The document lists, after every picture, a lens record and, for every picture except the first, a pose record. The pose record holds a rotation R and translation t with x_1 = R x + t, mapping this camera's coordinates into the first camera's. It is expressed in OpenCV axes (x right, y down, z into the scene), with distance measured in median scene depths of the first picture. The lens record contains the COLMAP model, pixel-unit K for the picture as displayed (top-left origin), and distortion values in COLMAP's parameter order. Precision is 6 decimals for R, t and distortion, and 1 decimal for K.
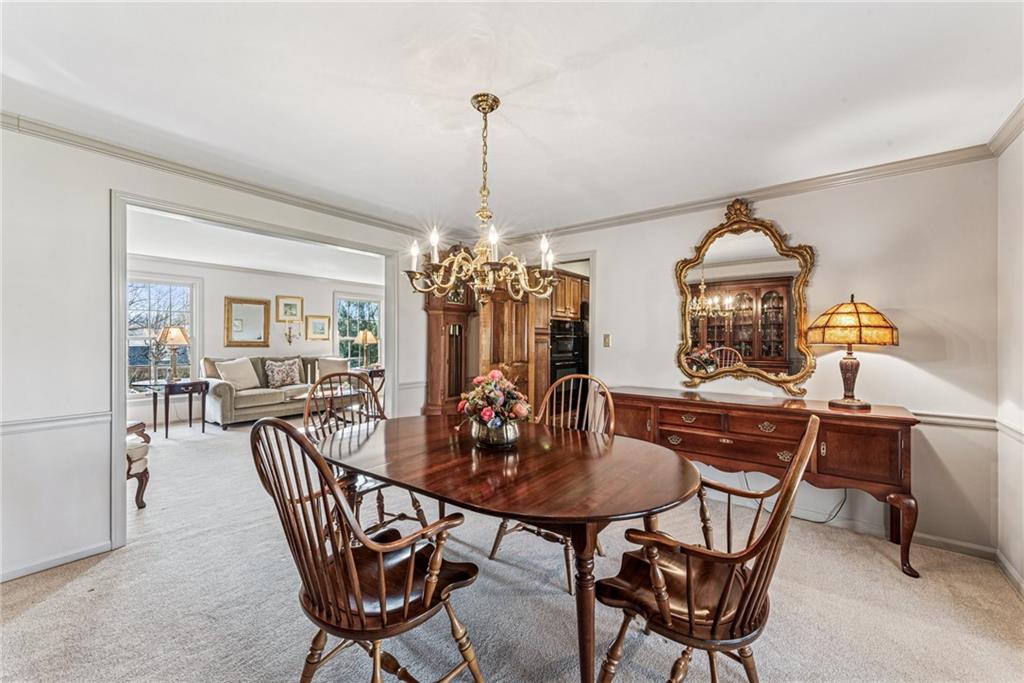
lens RADIAL K [[401.5, 0, 513.6], [0, 401.5, 341.8], [0, 0, 1]] dist [0.003929, 0.000128]
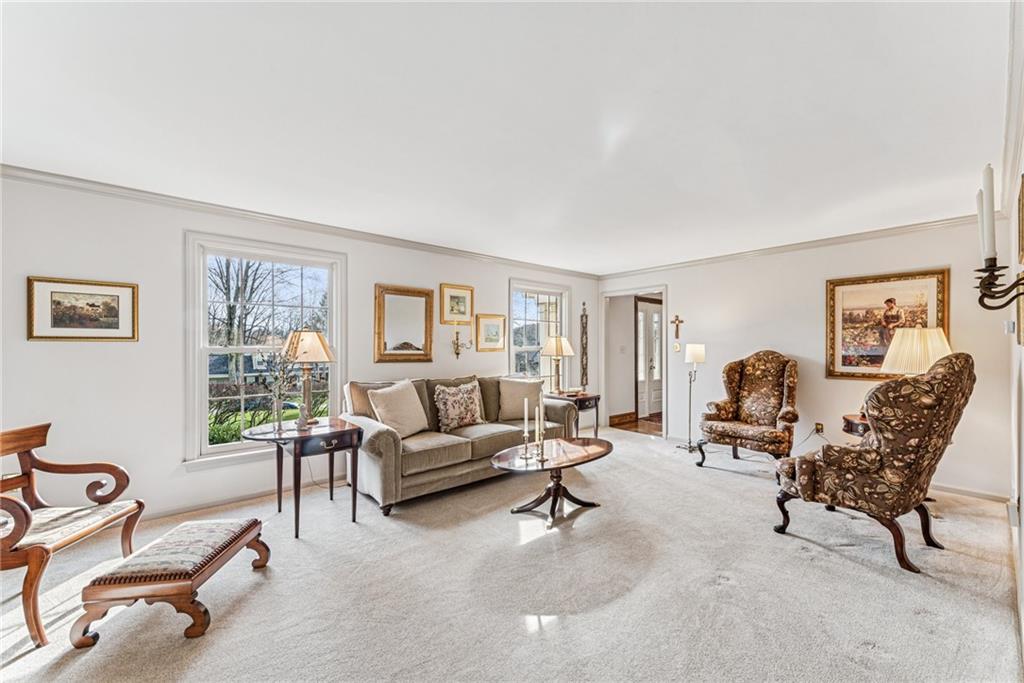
lens RADIAL K [[401.5, 0, 513.8], [0, 401.5, 343.0], [0, 0, 1]] dist [0.003929, 0.000128]
pose [[0.978628, -0.008381, -0.205469, -0.374185], [0.004906, 0.999836, -0.017415, -0.006486], [0.205581, 0.016035, 0.978509, 0.426156]]
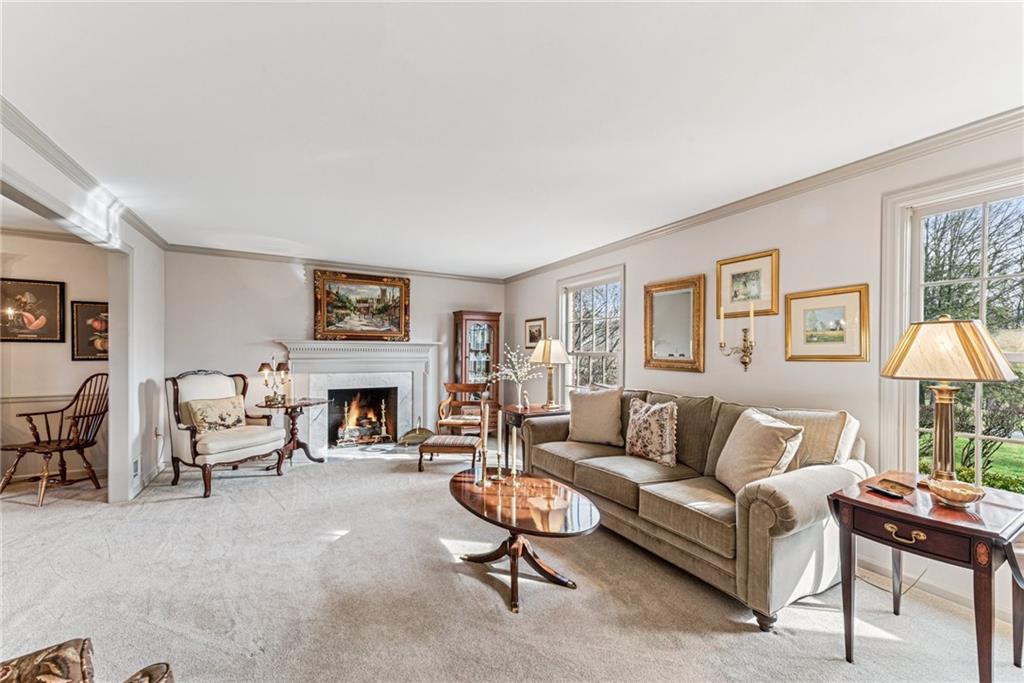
lens RADIAL K [[401.5, 0, 517.8], [0, 401.5, 351.6], [0, 0, 1]] dist [0.003929, 0.000128]
pose [[-0.382282, -0.001818, -0.924044, -0.087426], [-0.004569, 0.999990, -0.000077, -0.011959], [0.924035, 0.004193, -0.382286, 1.063427]]
